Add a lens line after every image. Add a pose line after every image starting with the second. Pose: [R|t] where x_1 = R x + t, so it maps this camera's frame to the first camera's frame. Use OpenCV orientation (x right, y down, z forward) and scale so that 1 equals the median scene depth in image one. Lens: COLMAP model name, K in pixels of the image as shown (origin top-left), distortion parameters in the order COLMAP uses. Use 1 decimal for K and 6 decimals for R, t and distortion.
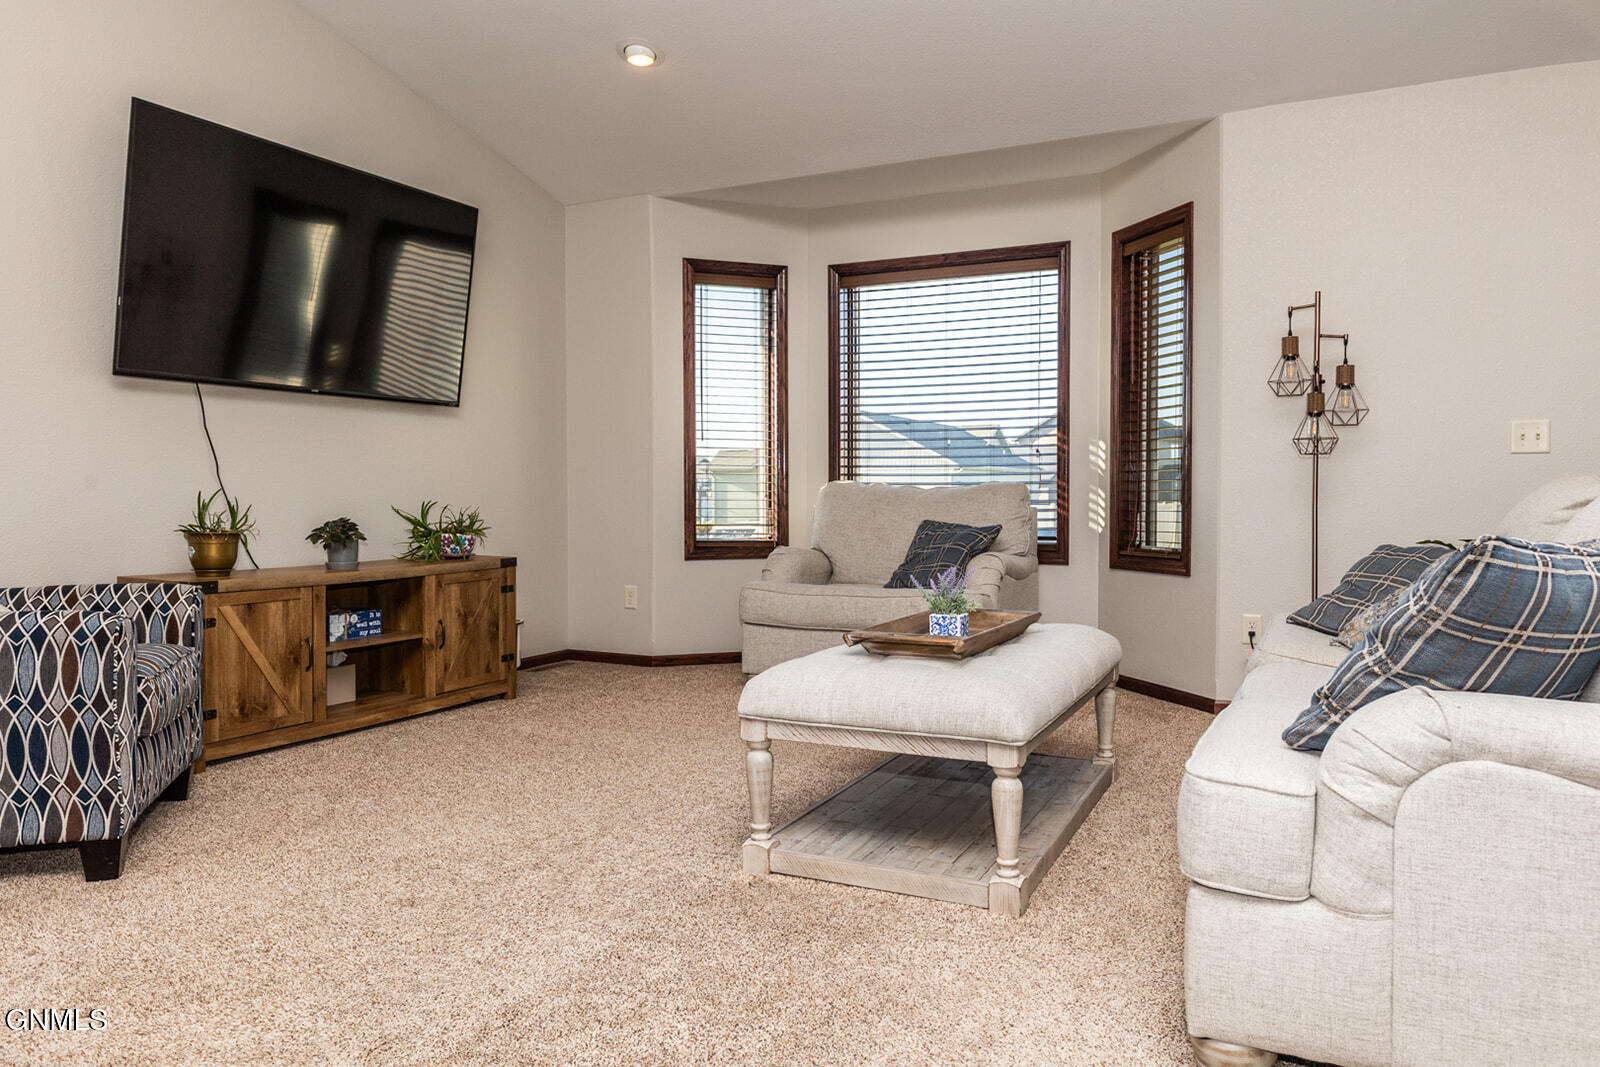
lens RADIAL K [[1104.5, 0, 801.8], [0, 1104.5, 531.1], [0, 0, 1]] dist [0.002957, 0.003027]
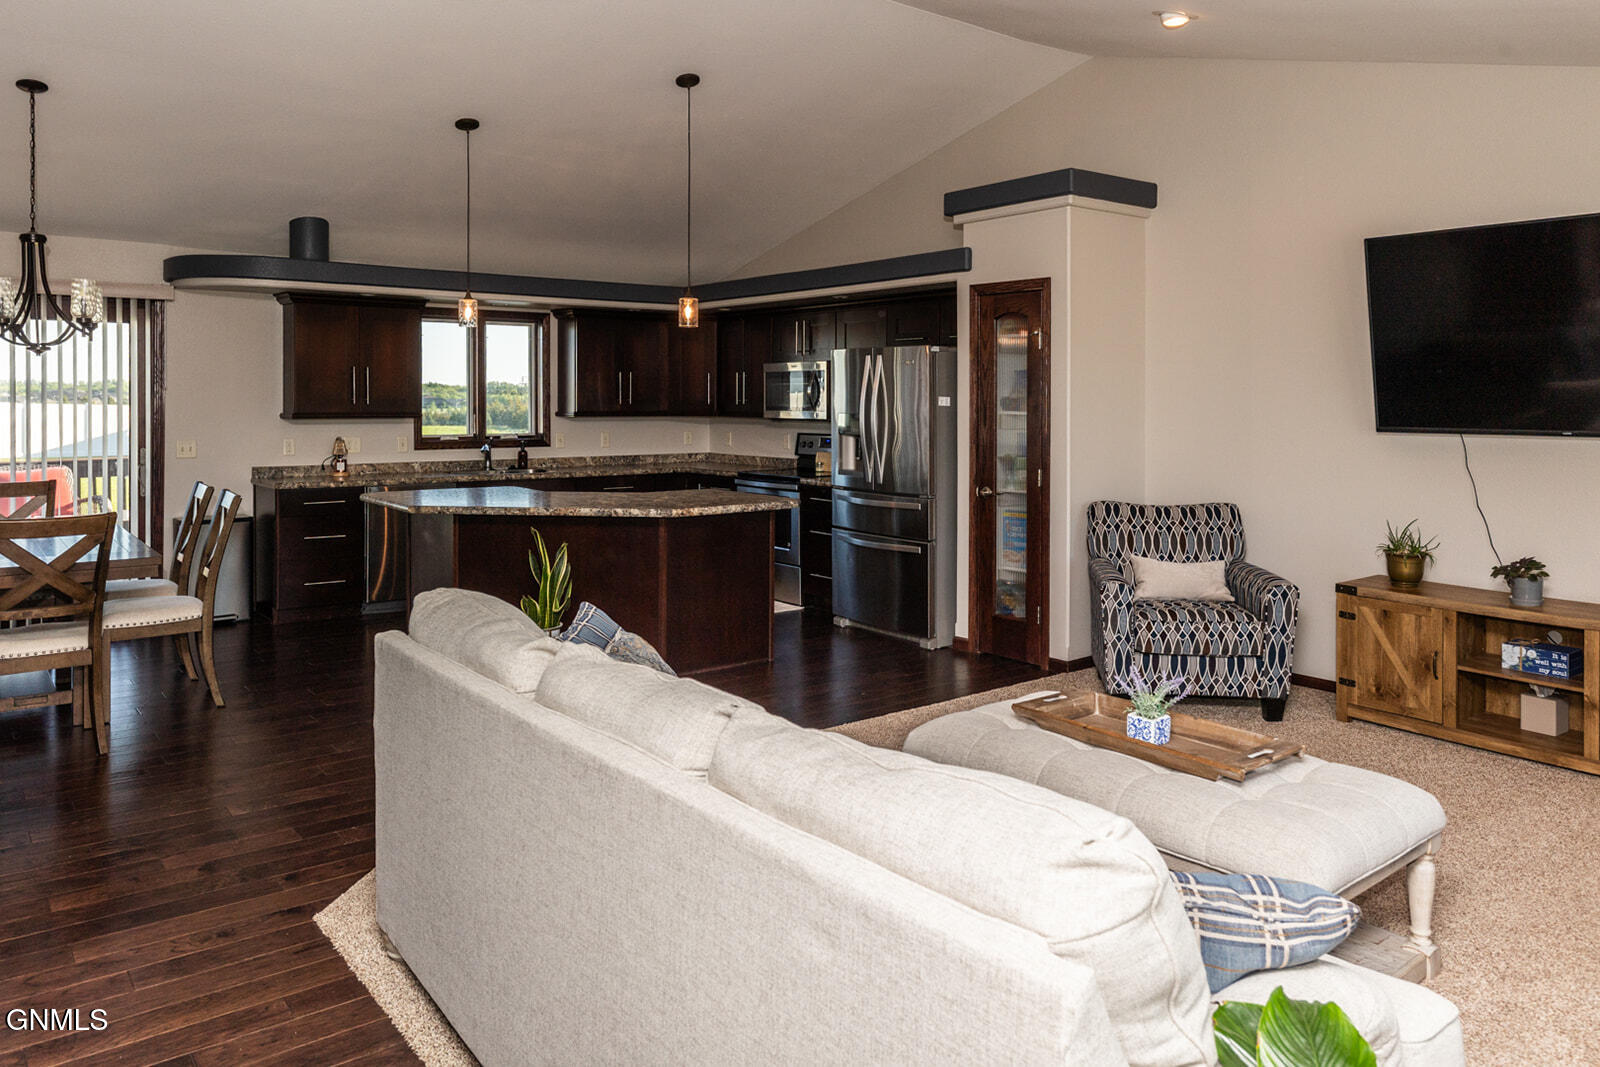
lens RADIAL K [[1104.5, 0, 750.7], [0, 1104.5, 435.2], [0, 0, 1]] dist [0.002957, 0.003027]
pose [[-0.463382, 0.025796, -0.885783, 0.958827], [-0.028320, 0.998635, 0.043897, -0.170066], [0.885706, 0.045427, -0.462019, 0.907671]]
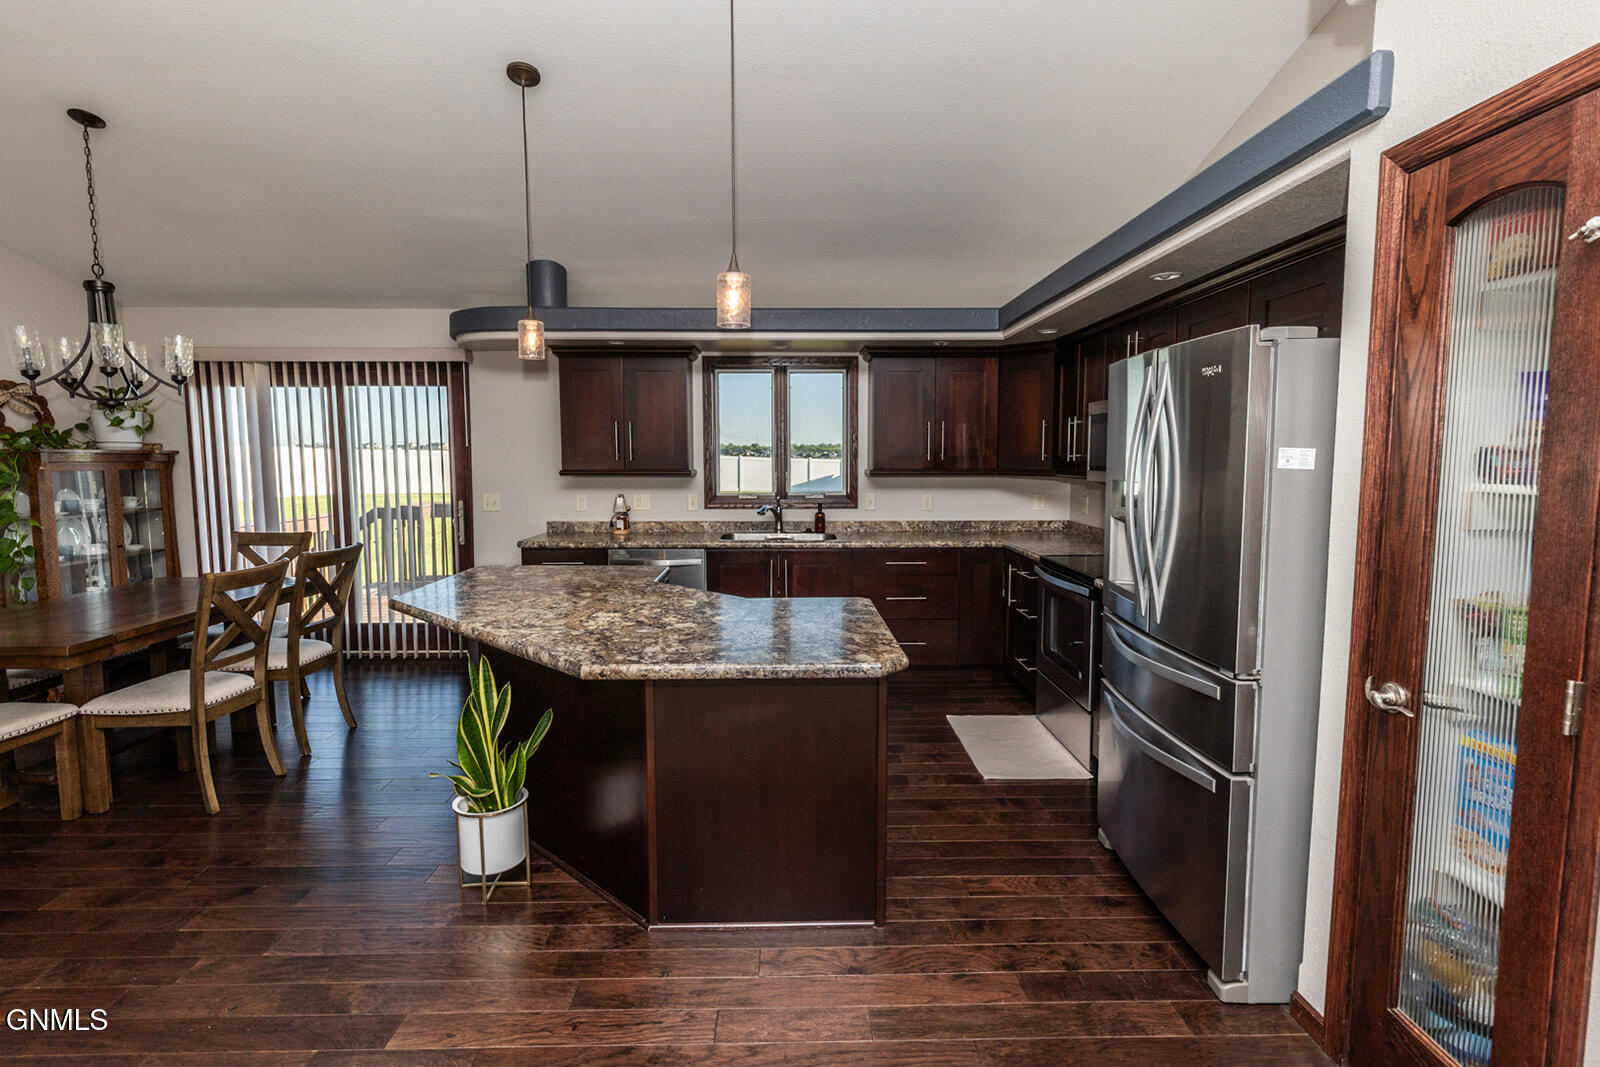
lens RADIAL K [[778.3, 0, 777.5], [0, 778.3, 535.4], [0, 0, 1]] dist [-0.006568, -0.000235]
pose [[-0.891400, 0.045325, -0.450945, -0.164363], [-0.013576, 0.991870, 0.126530, -0.164767], [0.453014, 0.118910, -0.883537, 0.681100]]
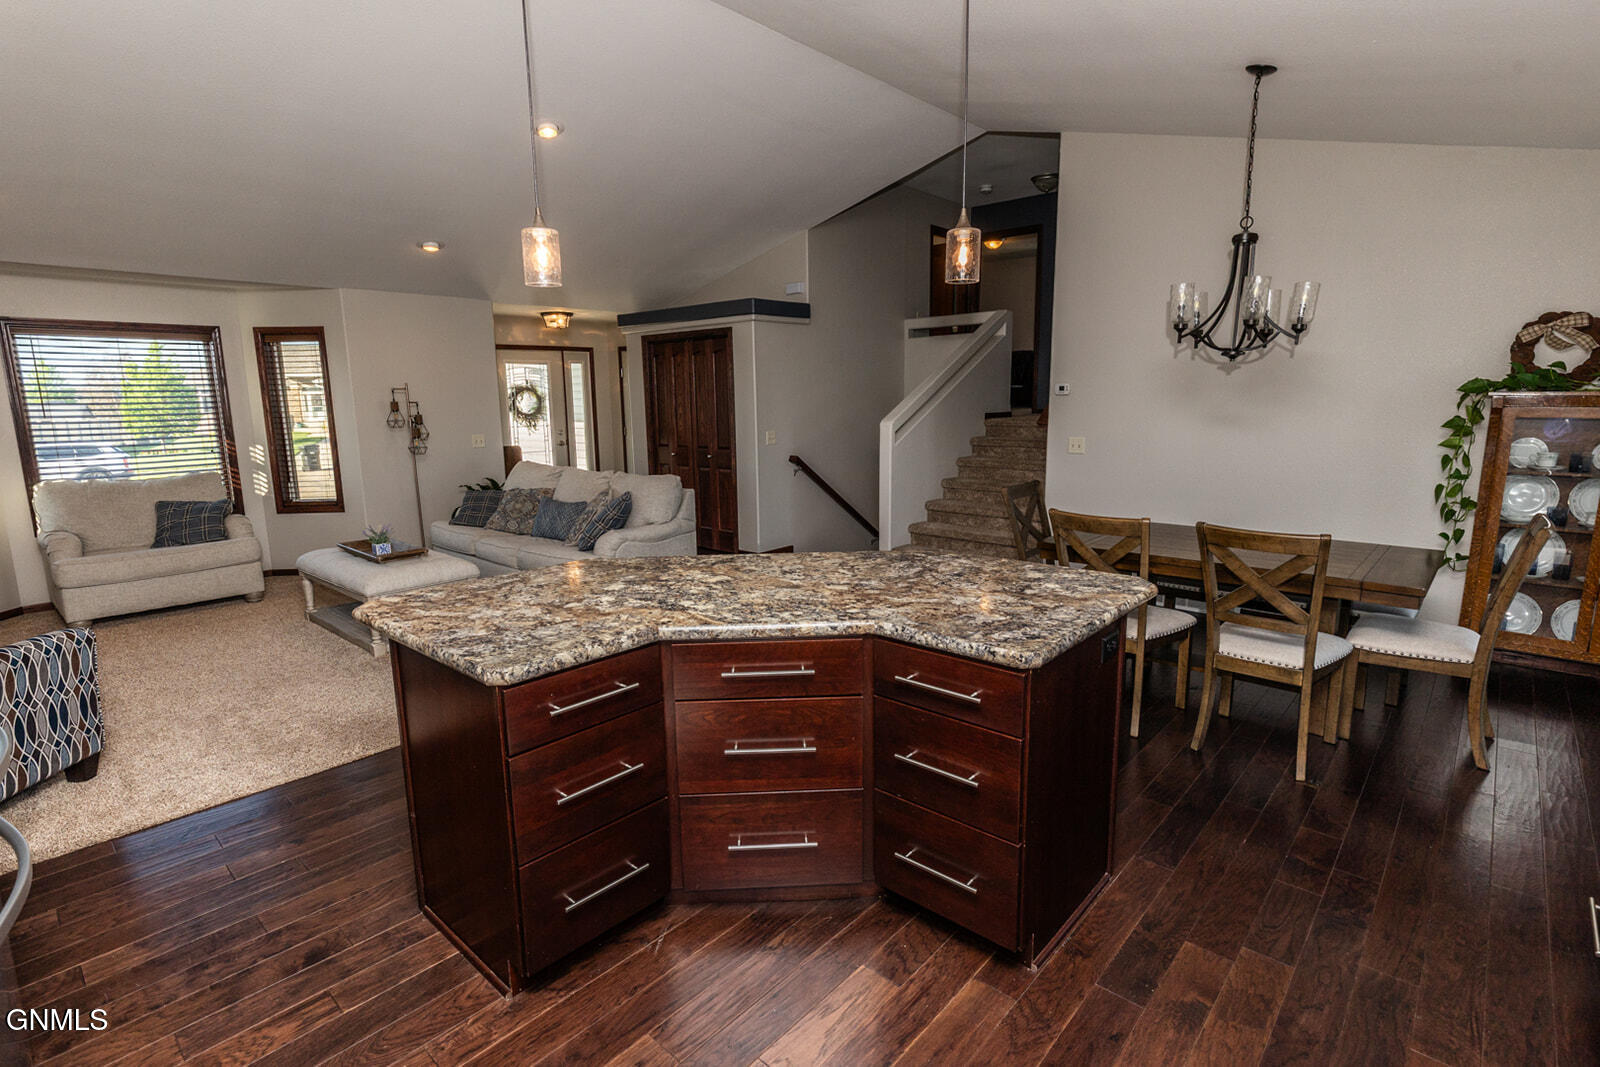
lens RADIAL K [[778.3, 0, 801.7], [0, 778.3, 535.1], [0, 0, 1]] dist [-0.006568, -0.000235]
pose [[0.288500, -0.169039, 0.942440, -1.004426], [0.039435, 0.985555, 0.164701, -0.158515], [-0.956668, -0.010351, 0.290999, -0.307492]]
